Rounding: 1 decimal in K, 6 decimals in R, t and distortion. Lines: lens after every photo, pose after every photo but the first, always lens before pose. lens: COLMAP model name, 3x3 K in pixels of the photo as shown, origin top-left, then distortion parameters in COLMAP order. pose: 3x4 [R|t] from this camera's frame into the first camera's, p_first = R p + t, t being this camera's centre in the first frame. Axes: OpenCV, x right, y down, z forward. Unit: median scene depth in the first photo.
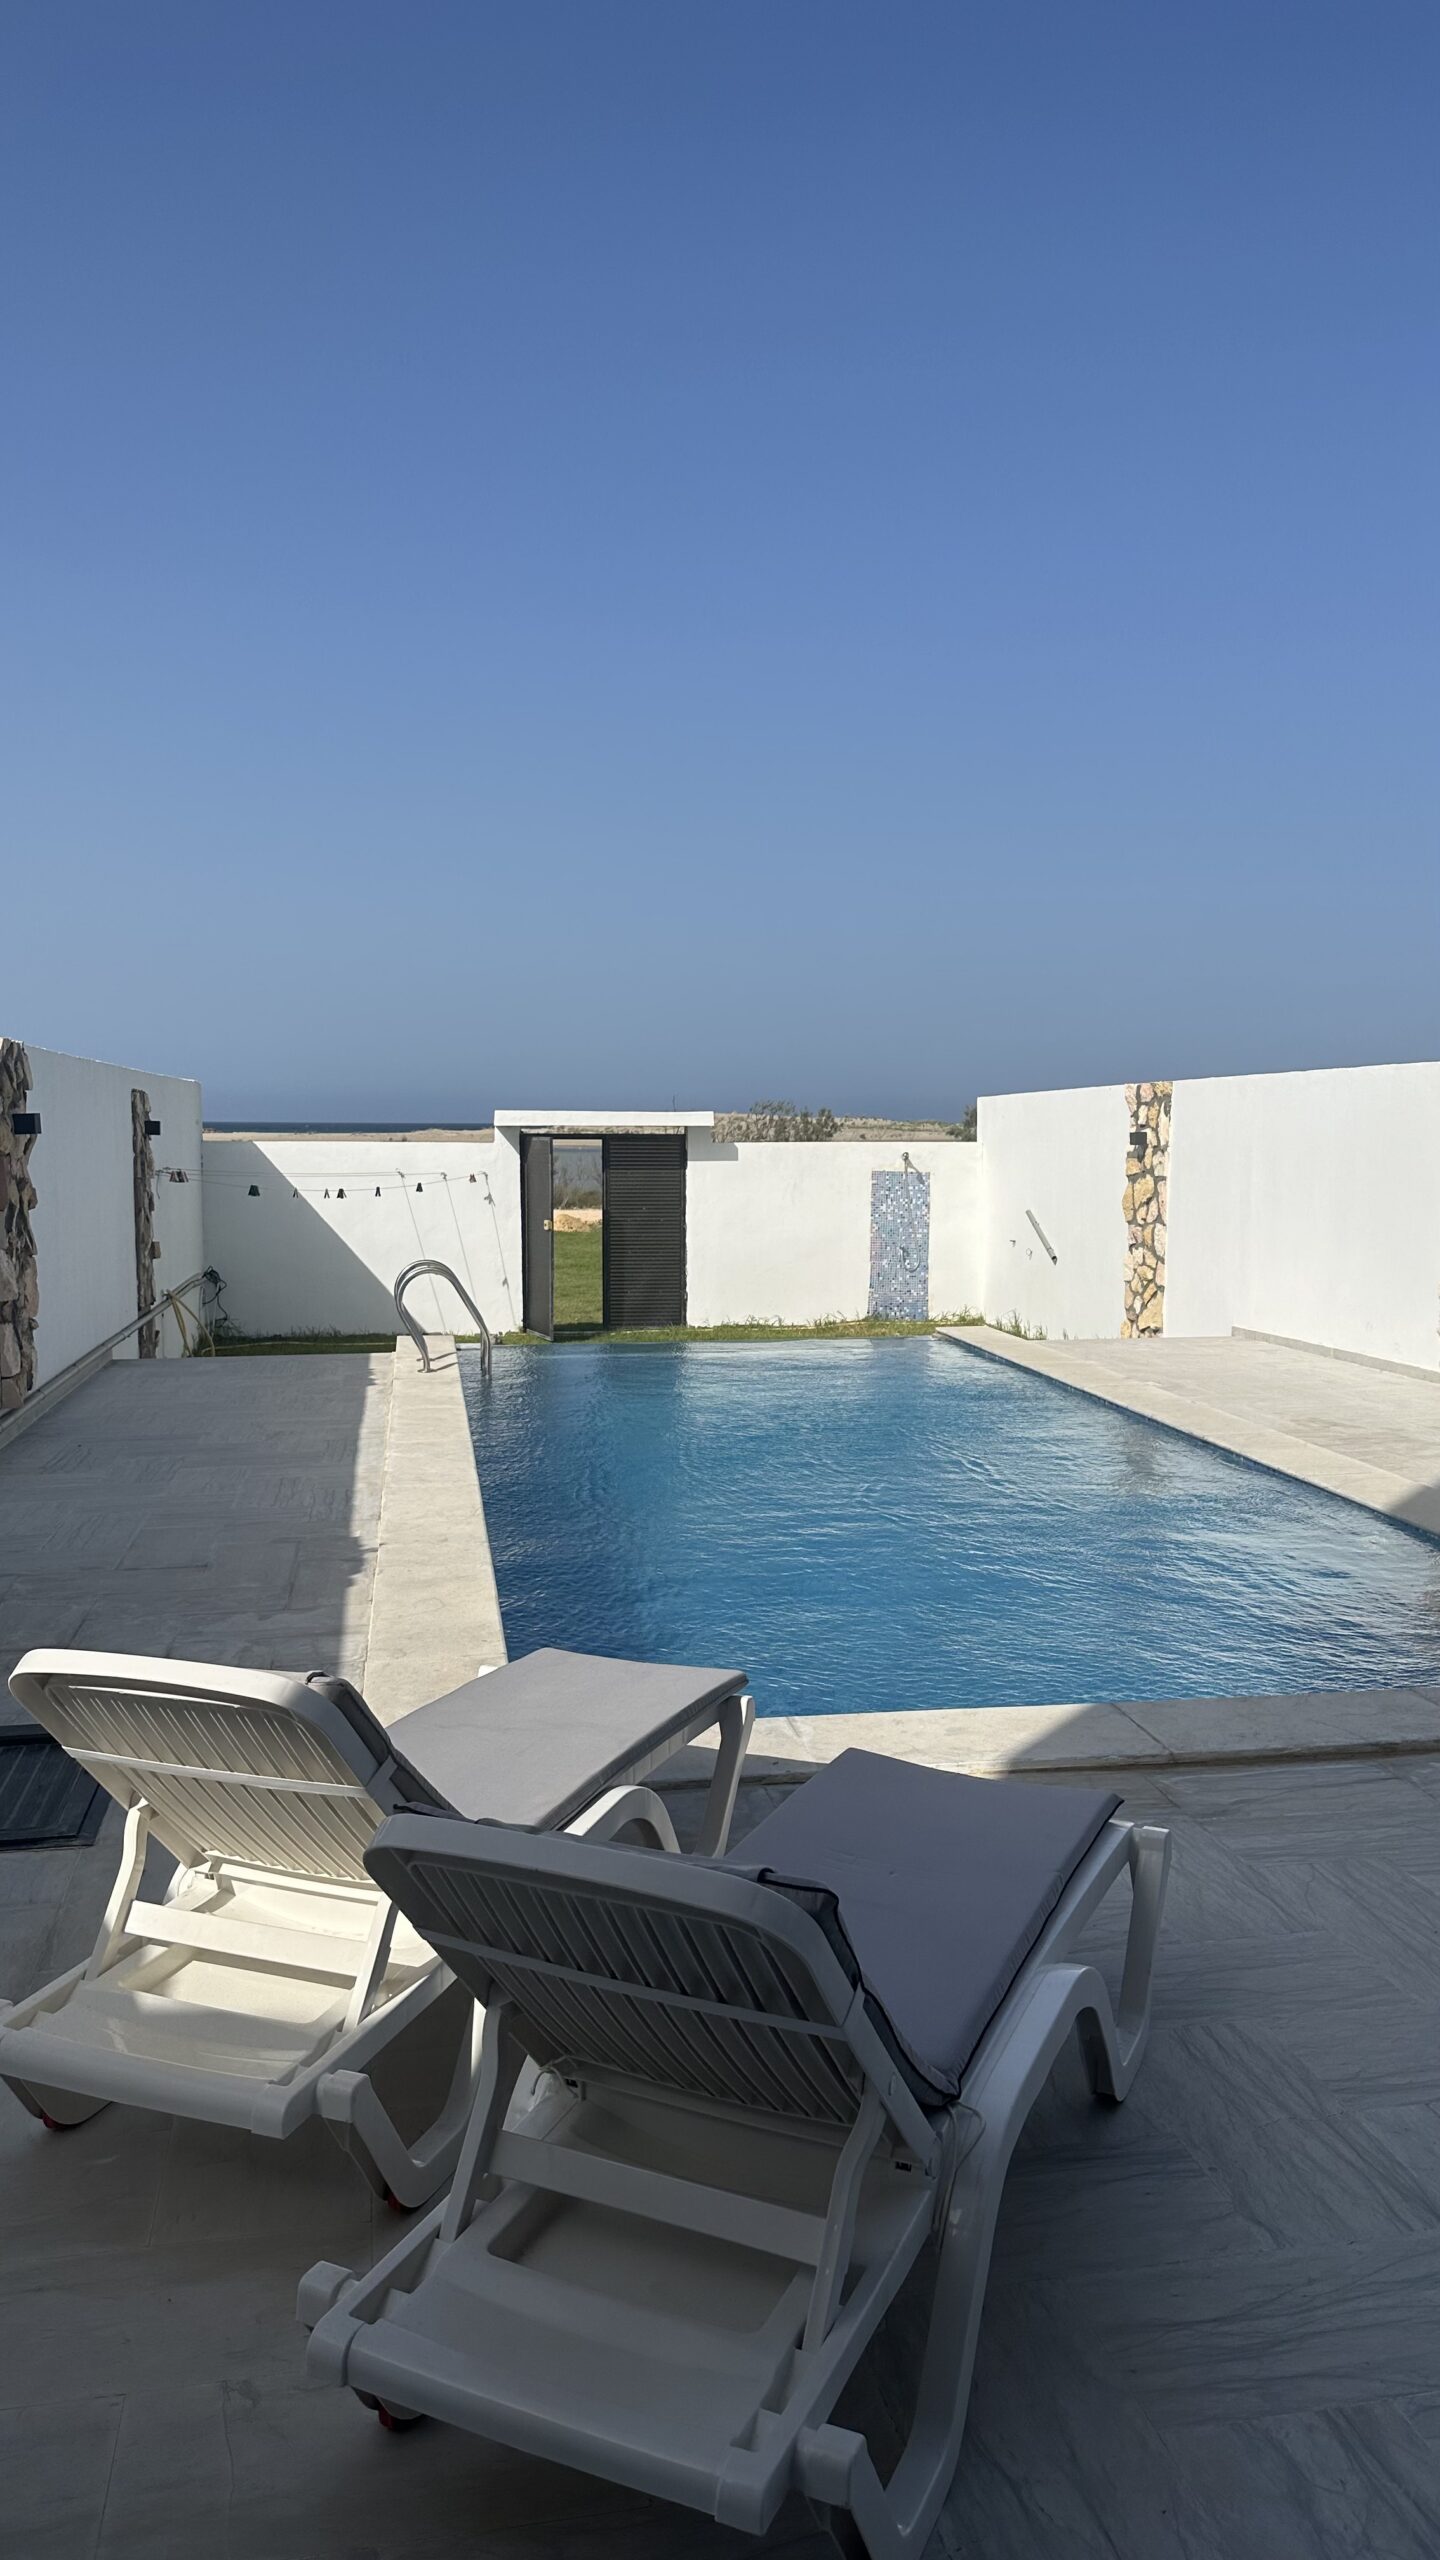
lens RADIAL K [[1771.8, 0, 717.7], [0, 1771.8, 1287.1], [0, 0, 1]] dist [0.173563, -0.356643]
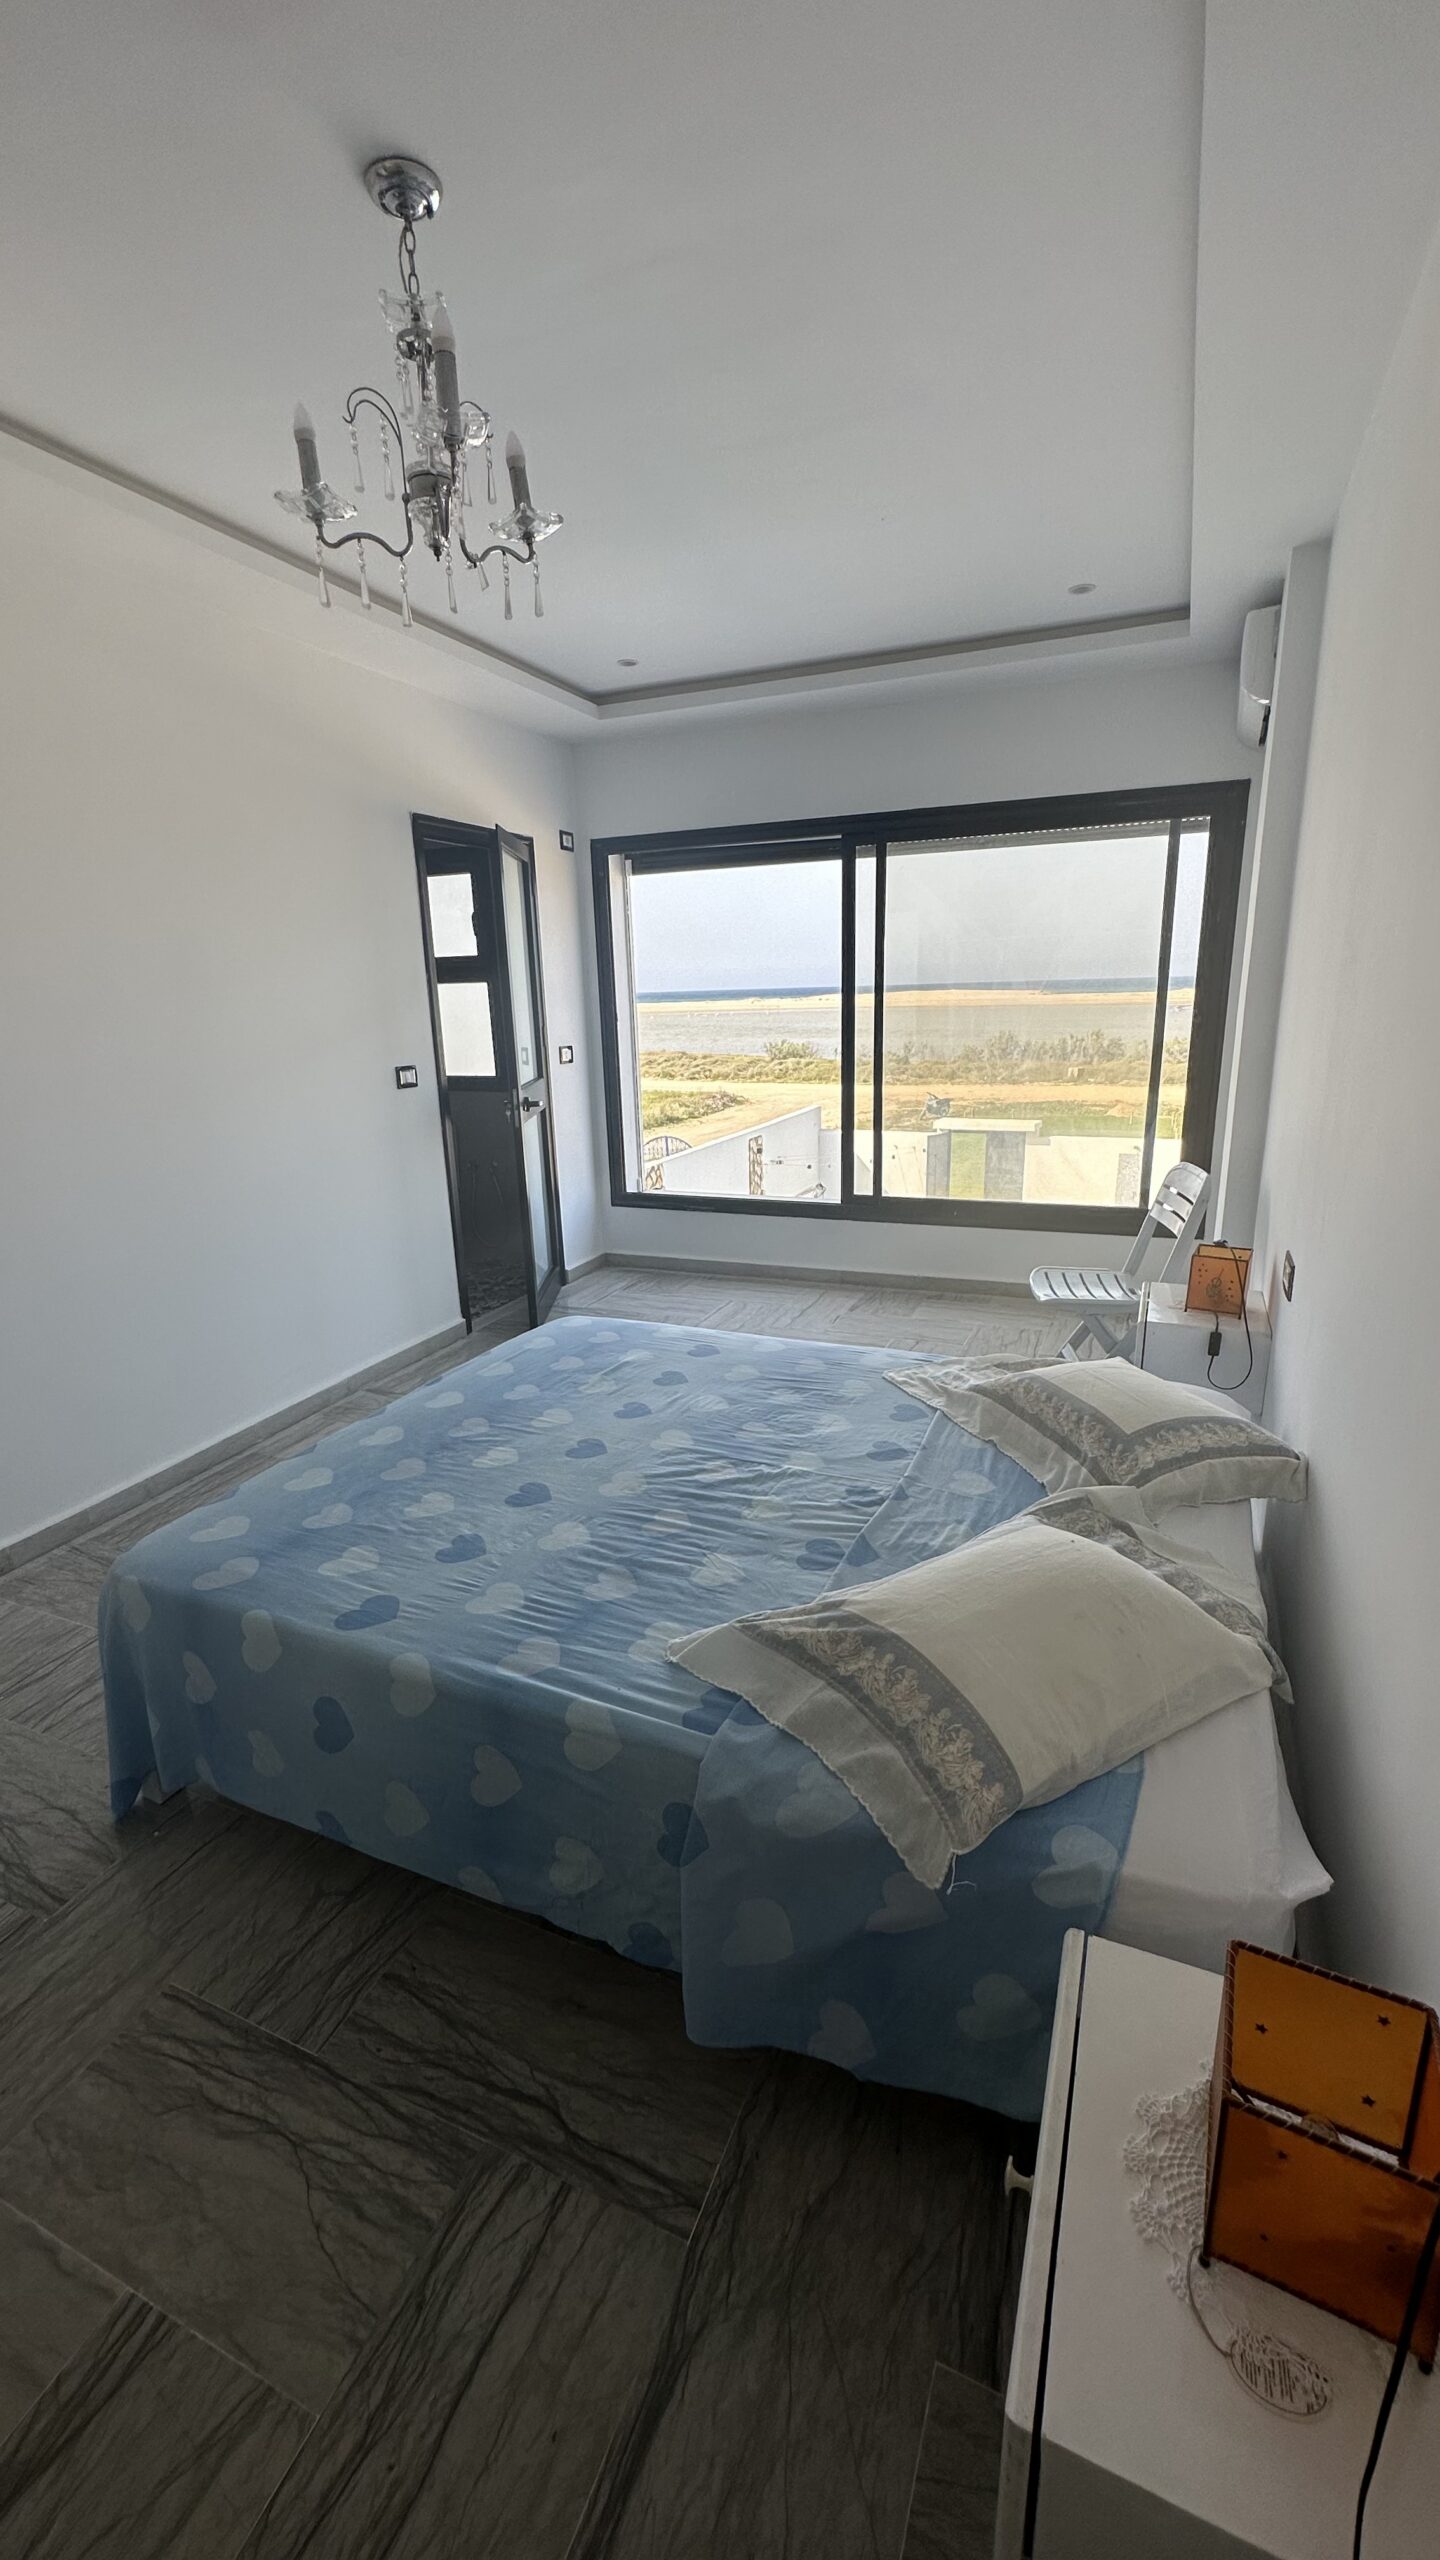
lens RADIAL K [[1022.0, 0, 720.0], [0, 1022.0, 1280.0], [0, 0, 1]] dist [-0.004120, 0.001041]
pose [[0.833498, 0.126296, -0.537895, 0.388429], [-0.020015, 0.979788, 0.199037, -0.161477], [0.552160, -0.155131, 0.819179, -0.258628]]
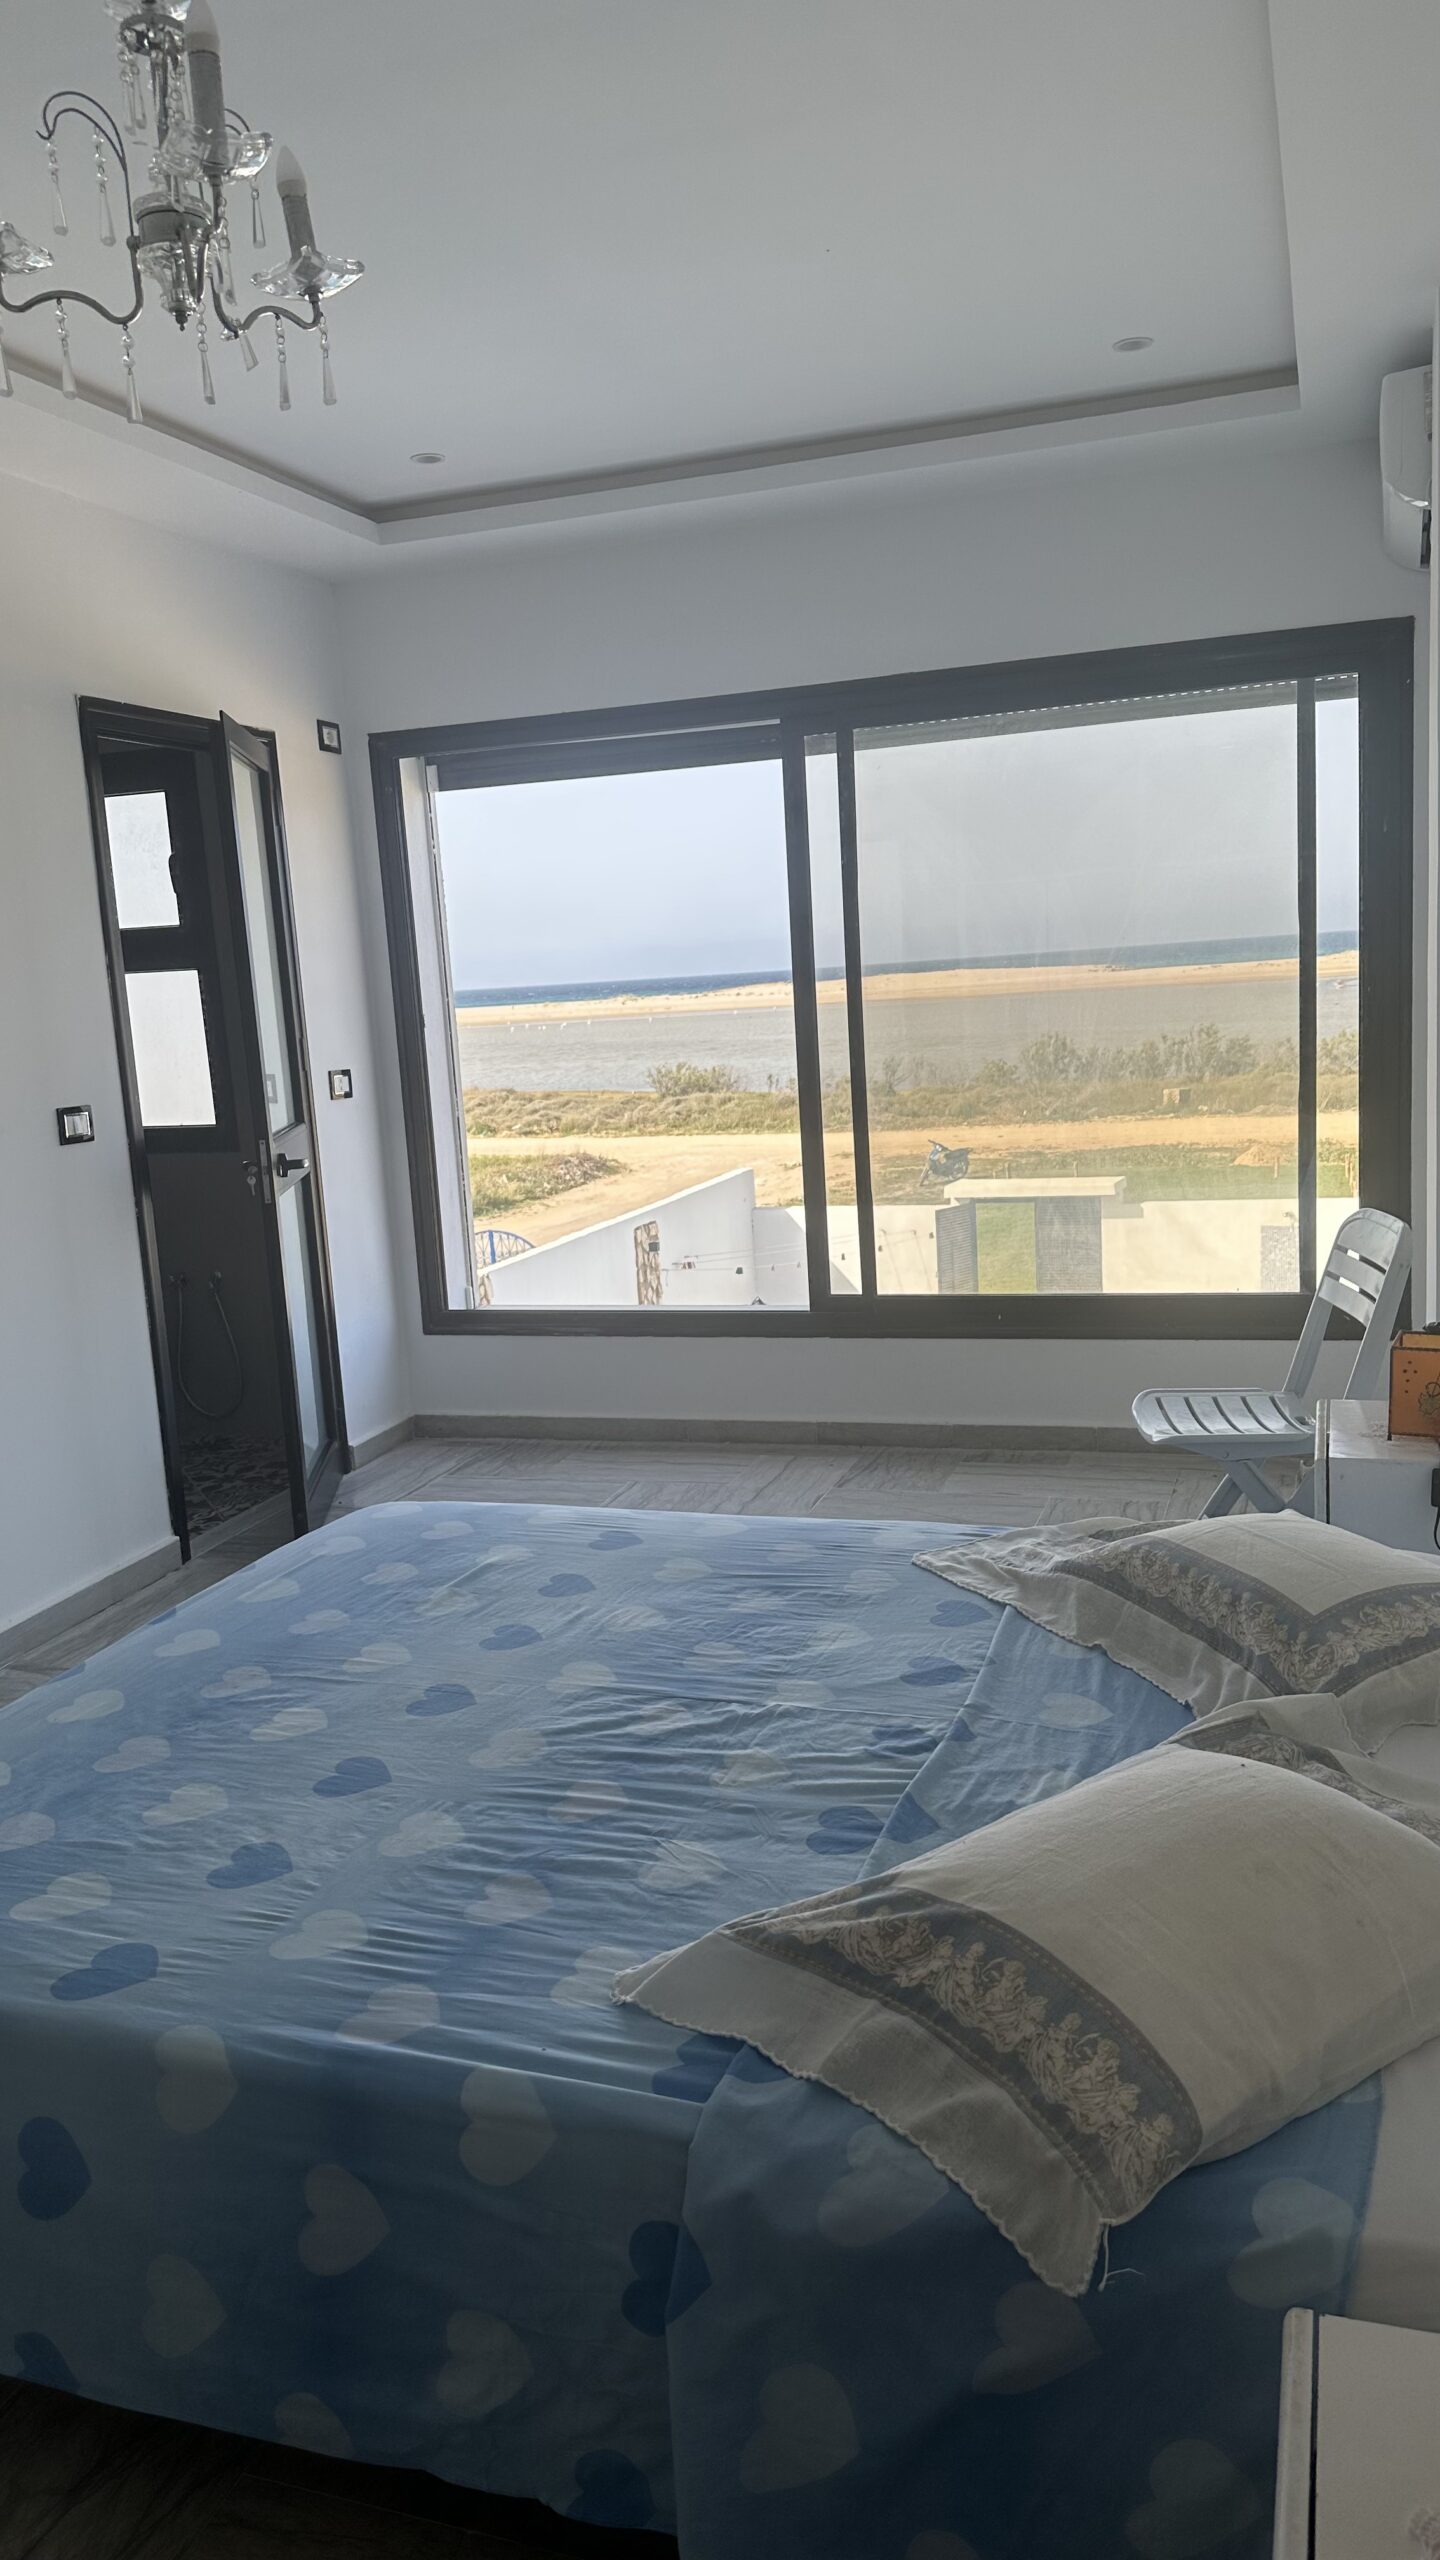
lens RADIAL K [[1783.5, 0, 699.0], [0, 1783.5, 1264.8], [0, 0, 1]] dist [0.114167, -0.168386]
pose [[0.870271, 0.024214, -0.491978, 0.391766], [0.017976, 0.996565, 0.080846, -0.158211], [0.492246, -0.079201, 0.866846, -0.273075]]
